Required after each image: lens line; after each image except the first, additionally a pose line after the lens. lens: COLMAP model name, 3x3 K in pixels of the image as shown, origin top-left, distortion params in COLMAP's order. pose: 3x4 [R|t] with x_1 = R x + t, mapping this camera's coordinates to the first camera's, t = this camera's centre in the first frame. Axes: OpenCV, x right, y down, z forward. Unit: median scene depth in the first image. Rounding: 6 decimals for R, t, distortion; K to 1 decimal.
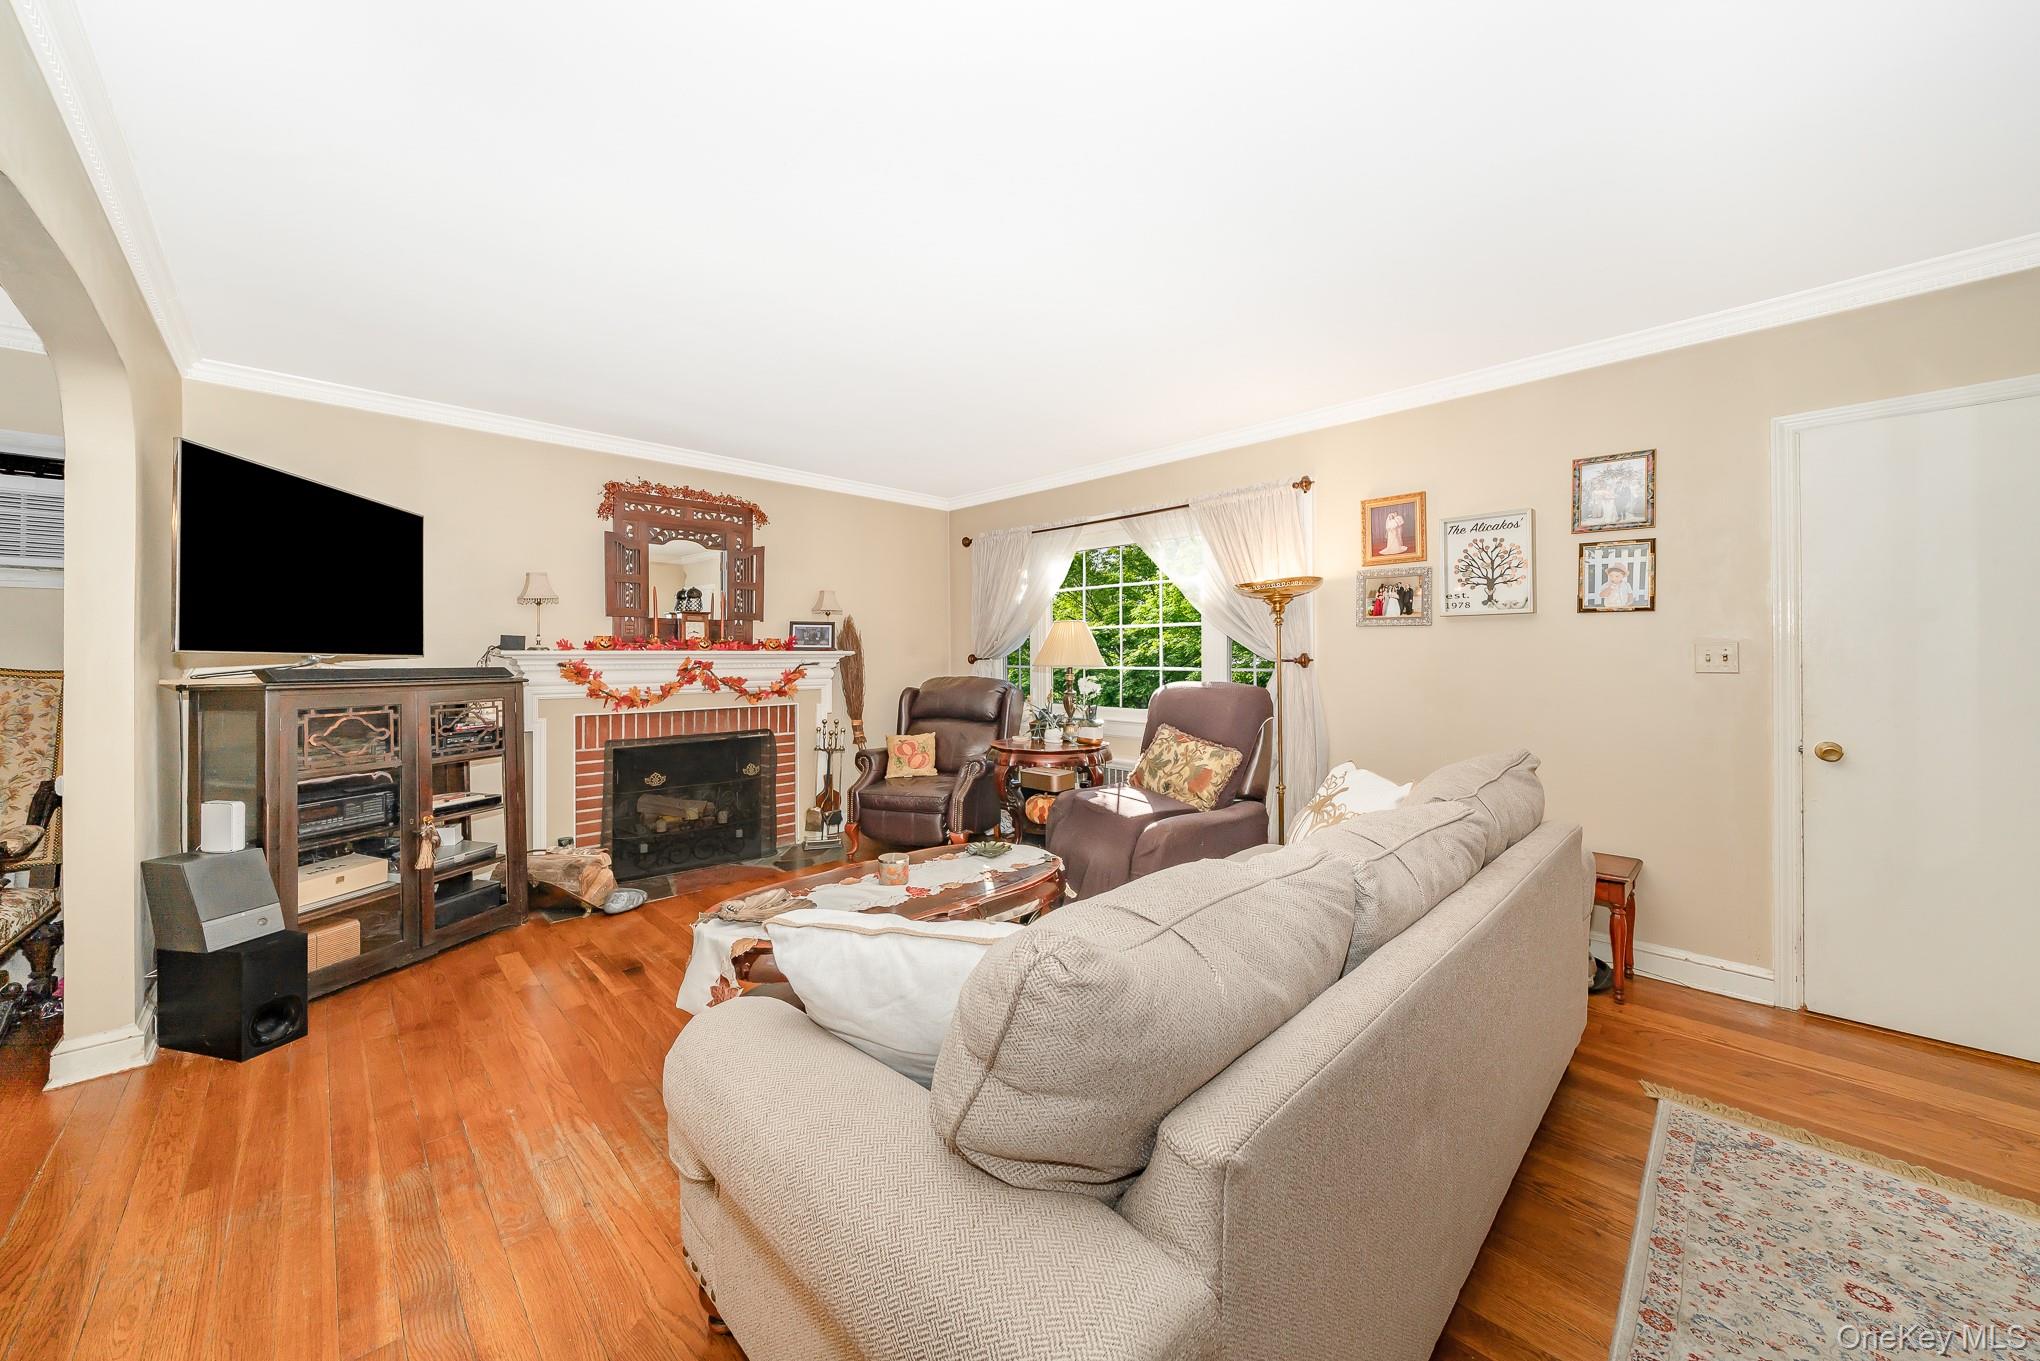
lens RADIAL K [[743.9, 0, 991.0], [0, 743.9, 650.0], [0, 0, 1]] dist [-0.000544, -0.000127]
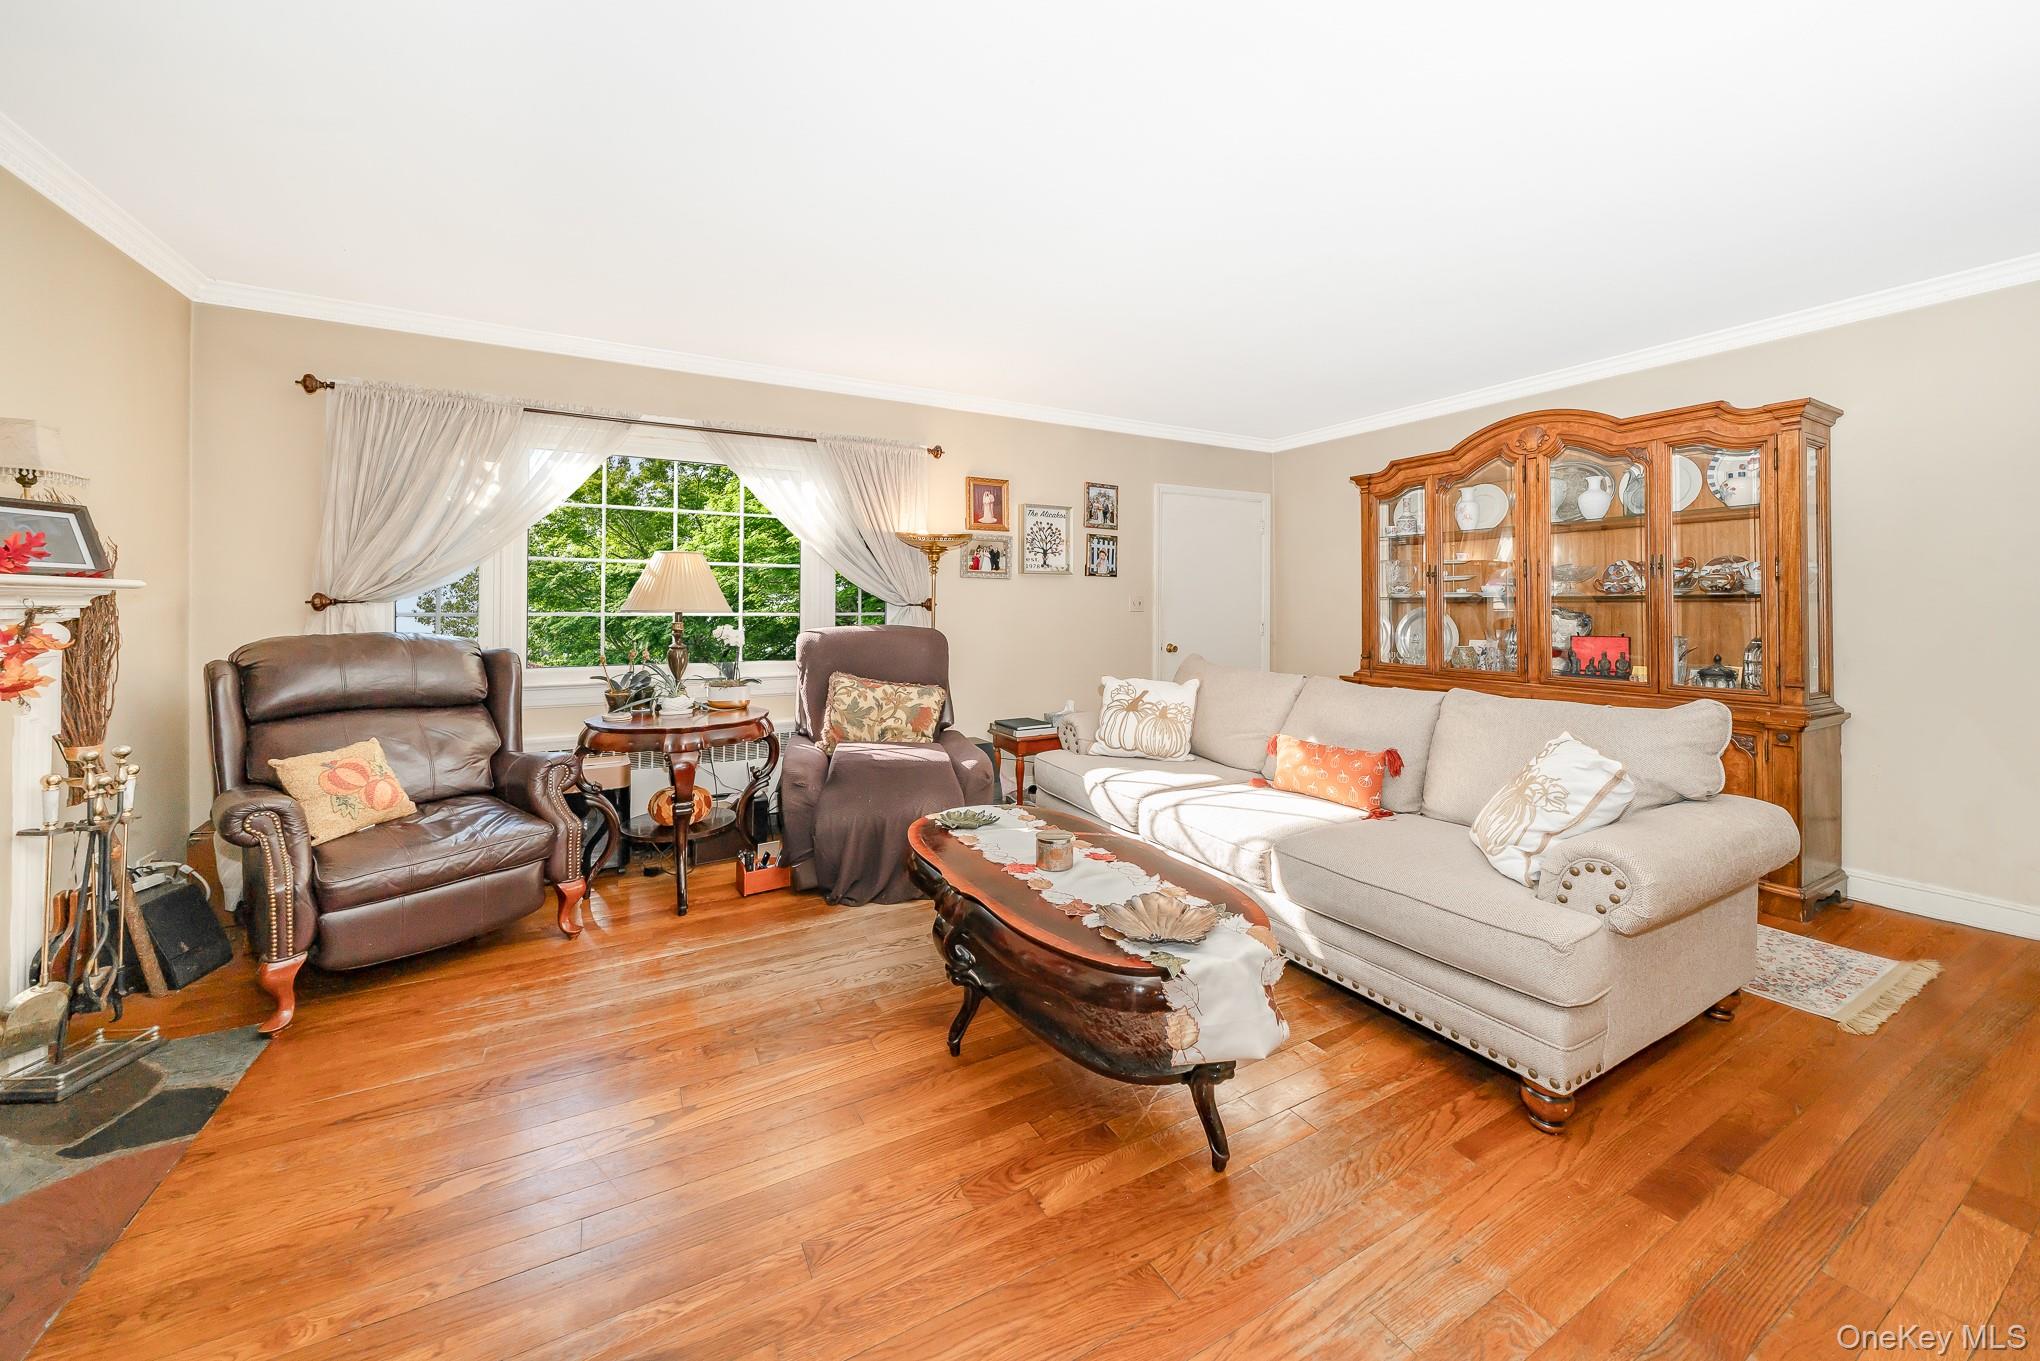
lens RADIAL K [[744.9, 0, 1026.6], [0, 744.9, 604.1], [0, 0, 1]] dist [-0.000810, -0.000068]
pose [[0.243216, 0.004197, 0.969963, -0.696696], [-0.011875, 0.999929, -0.001349, 0.013759], [-0.969900, -0.011190, 0.243248, 0.605804]]
